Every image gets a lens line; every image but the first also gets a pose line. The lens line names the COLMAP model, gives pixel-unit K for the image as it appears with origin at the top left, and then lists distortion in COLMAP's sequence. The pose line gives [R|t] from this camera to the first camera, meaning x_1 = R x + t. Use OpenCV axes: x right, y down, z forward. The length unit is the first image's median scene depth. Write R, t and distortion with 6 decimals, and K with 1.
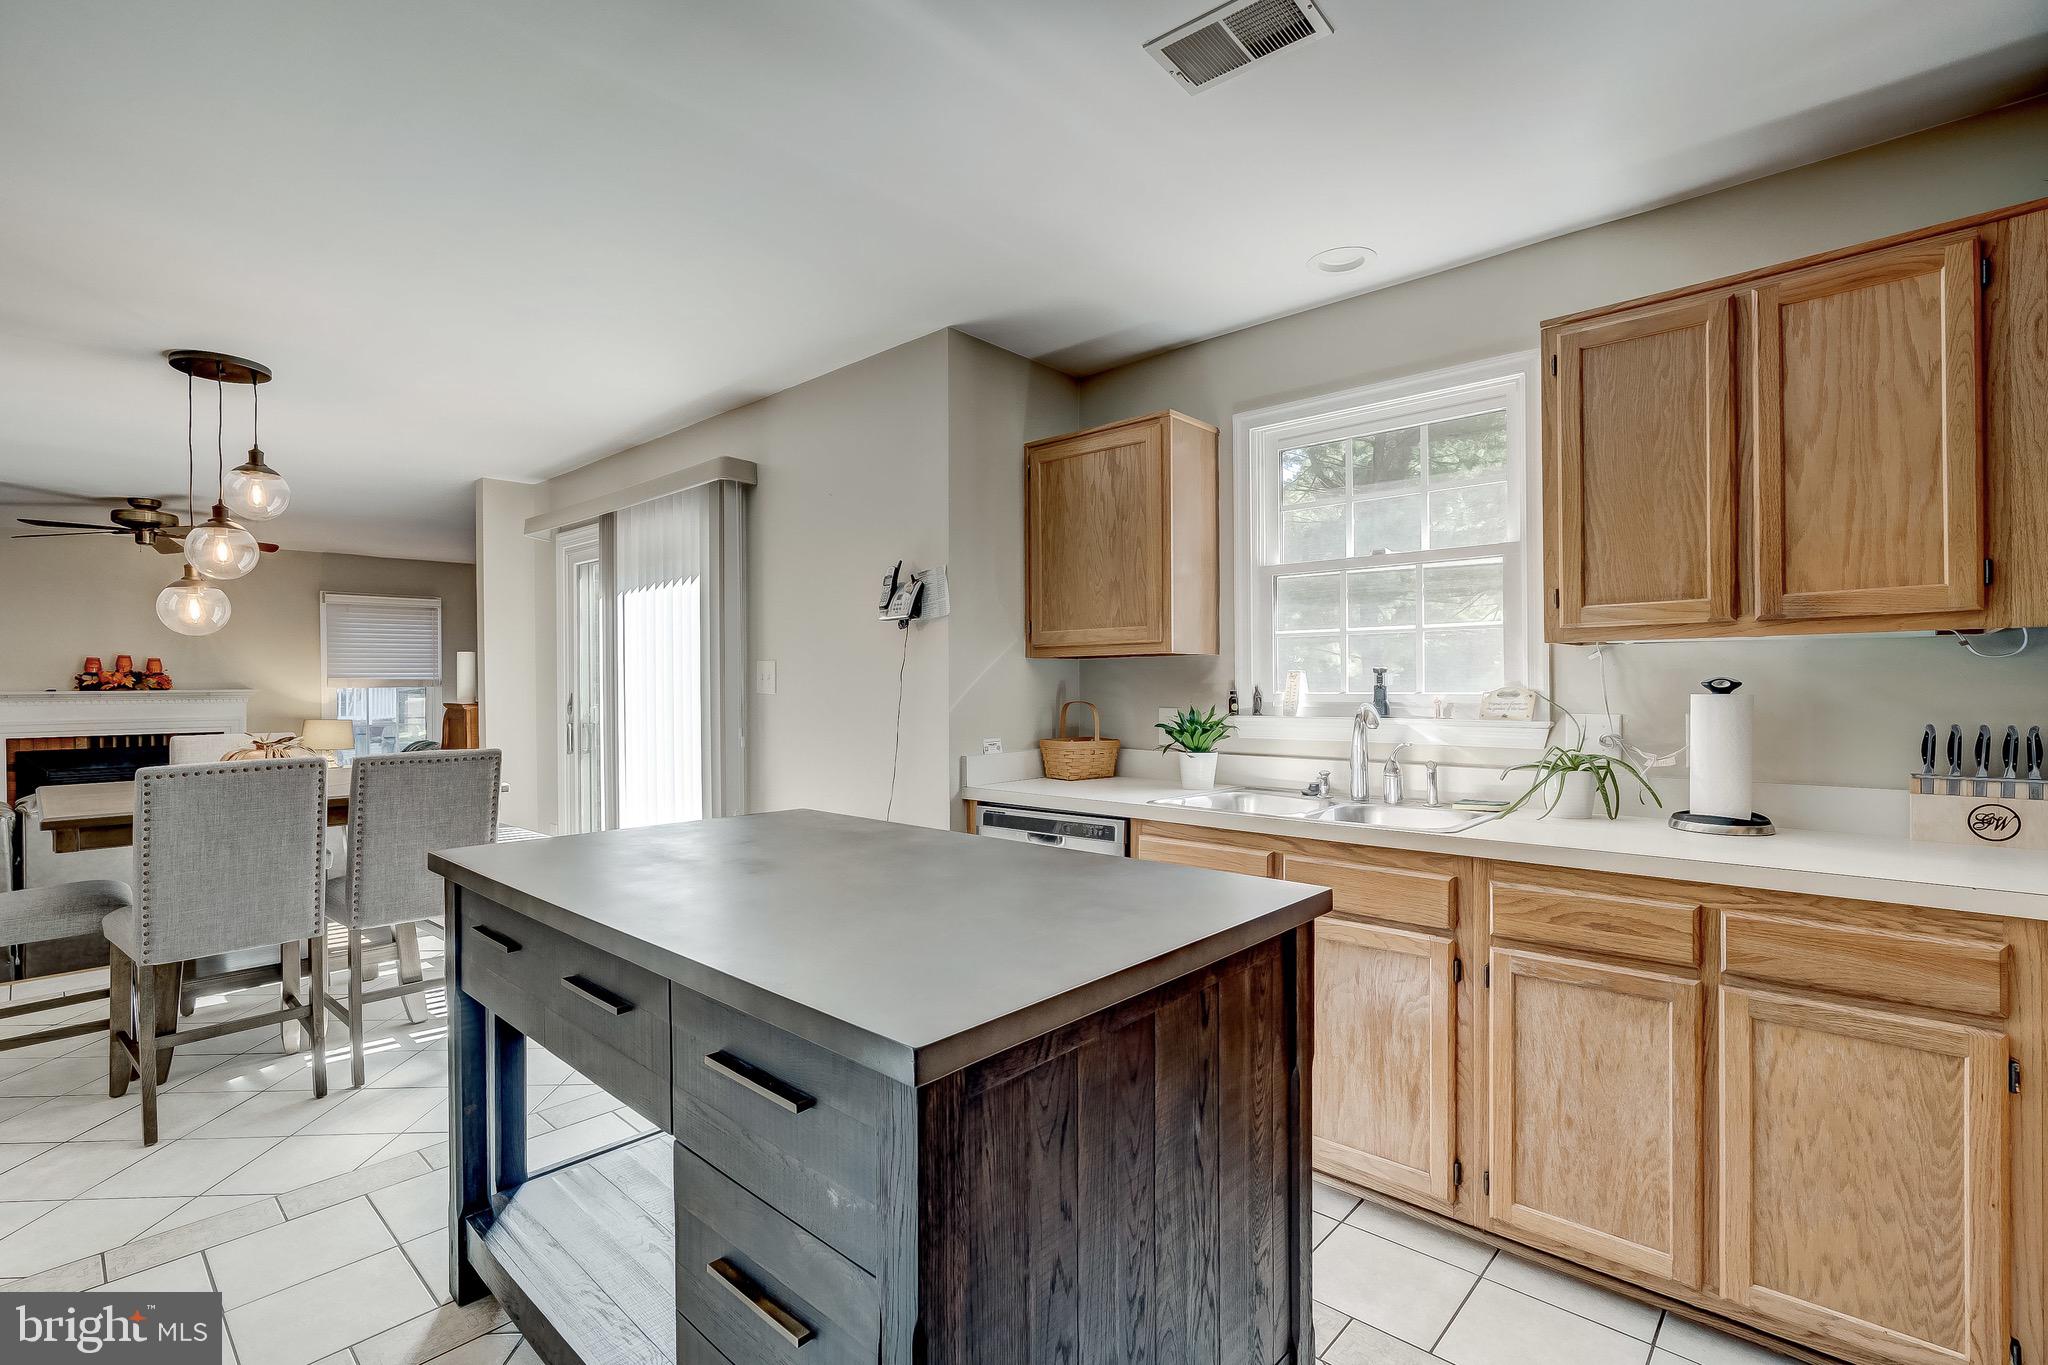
lens RADIAL K [[937.1, 0, 1011.2], [0, 937.1, 680.9], [0, 0, 1]] dist [-0.004083, 0.002429]
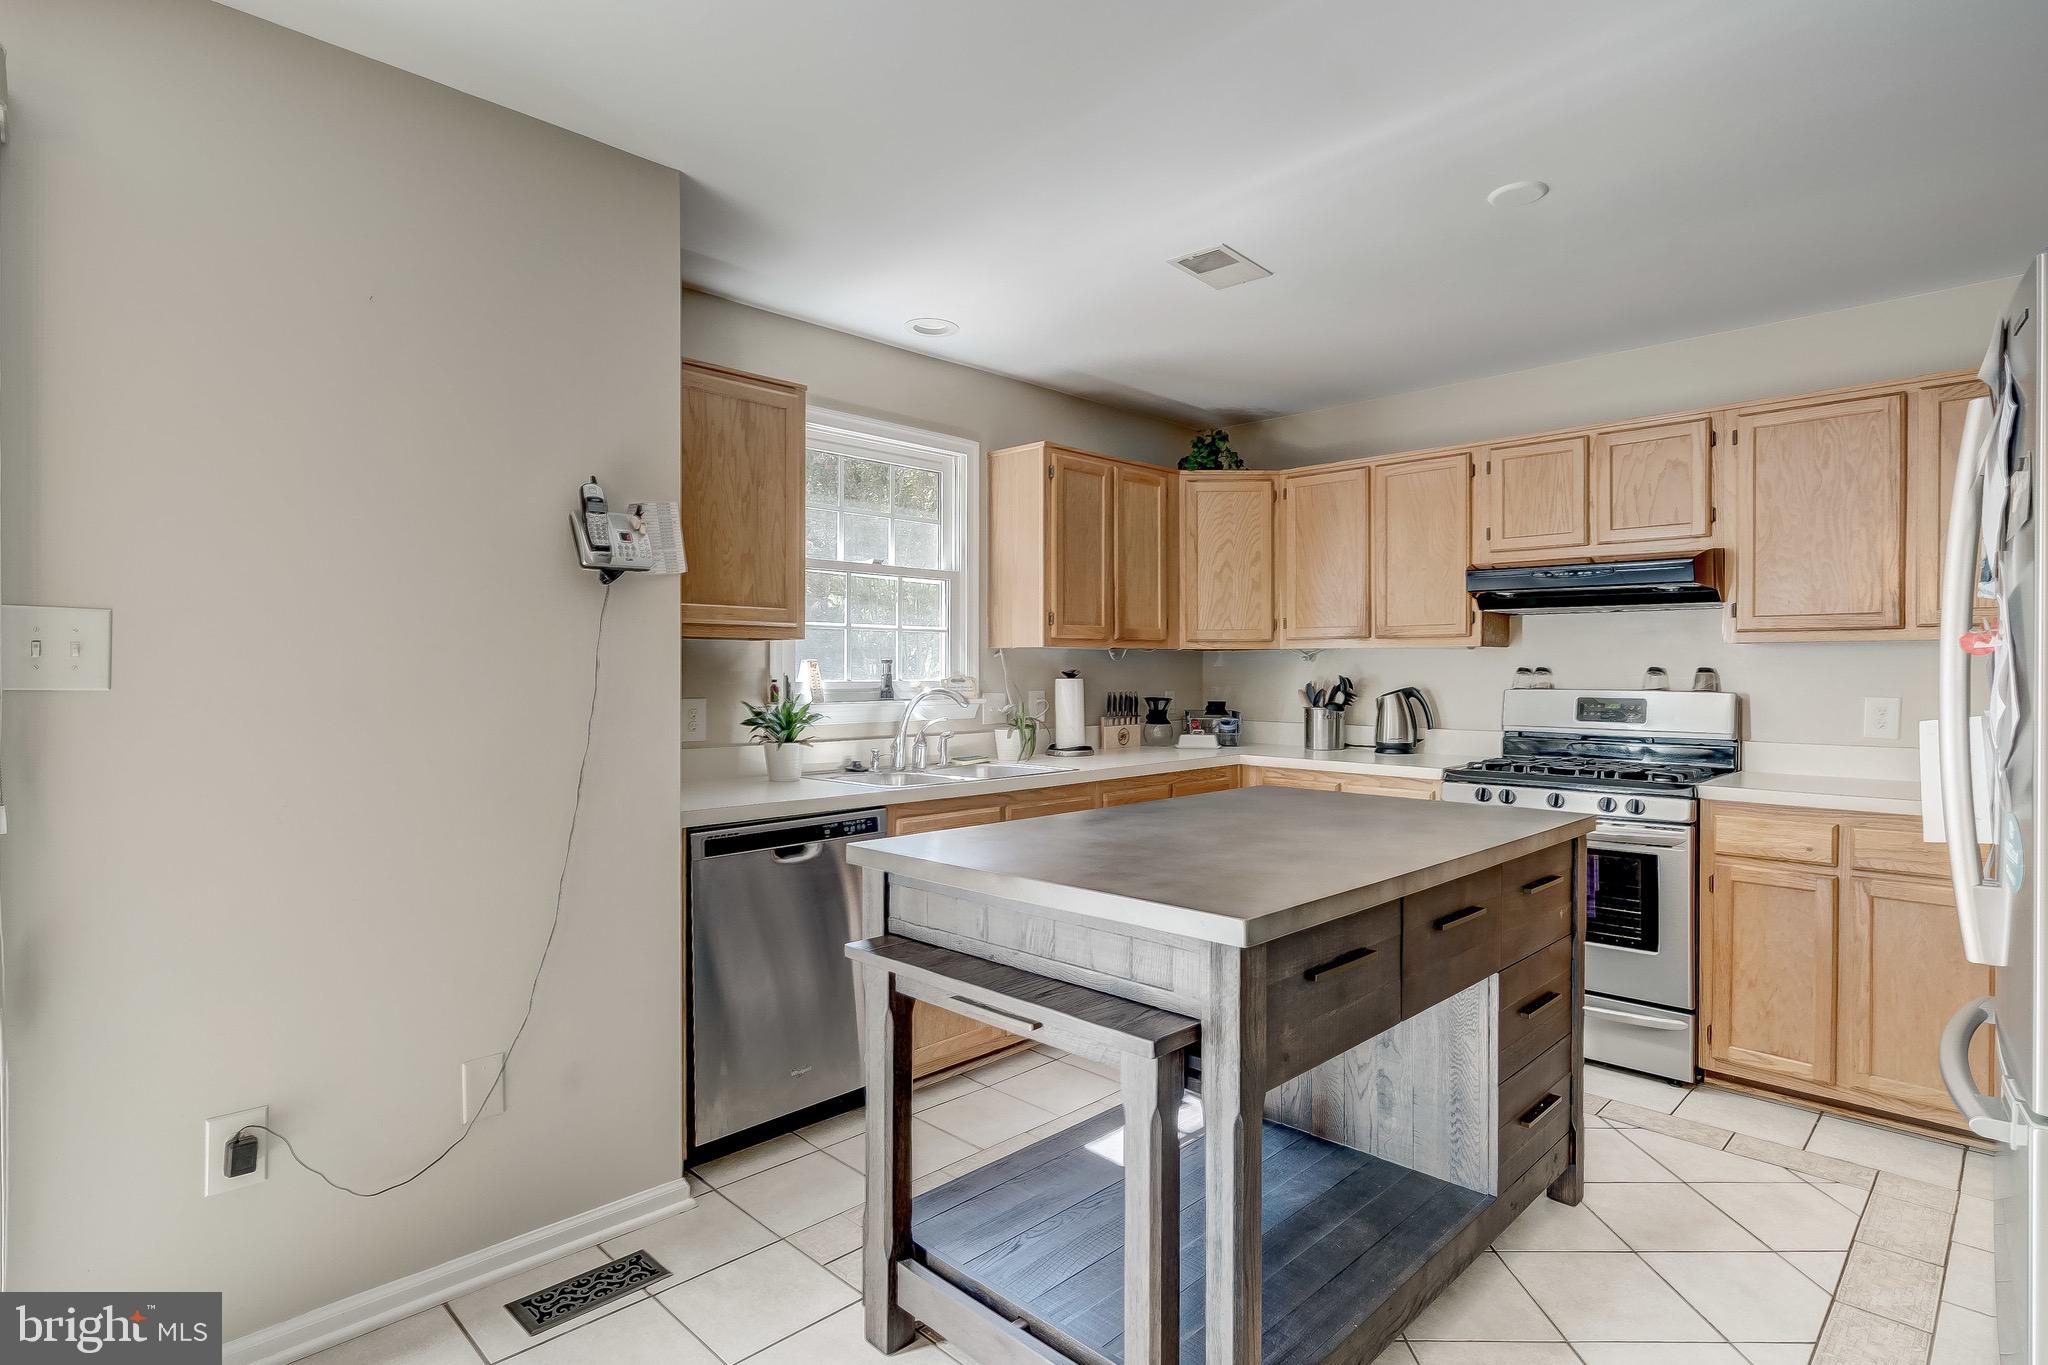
lens RADIAL K [[1061.8, 0, 1008.1], [0, 1061.8, 670.8], [0, 0, 1]] dist [0.001521, 0.000221]
pose [[0.030421, 0.008366, 0.999502, -0.768254], [-0.003597, 0.999959, -0.008261, 0.009301], [-0.999531, -0.003344, 0.030450, 0.641799]]
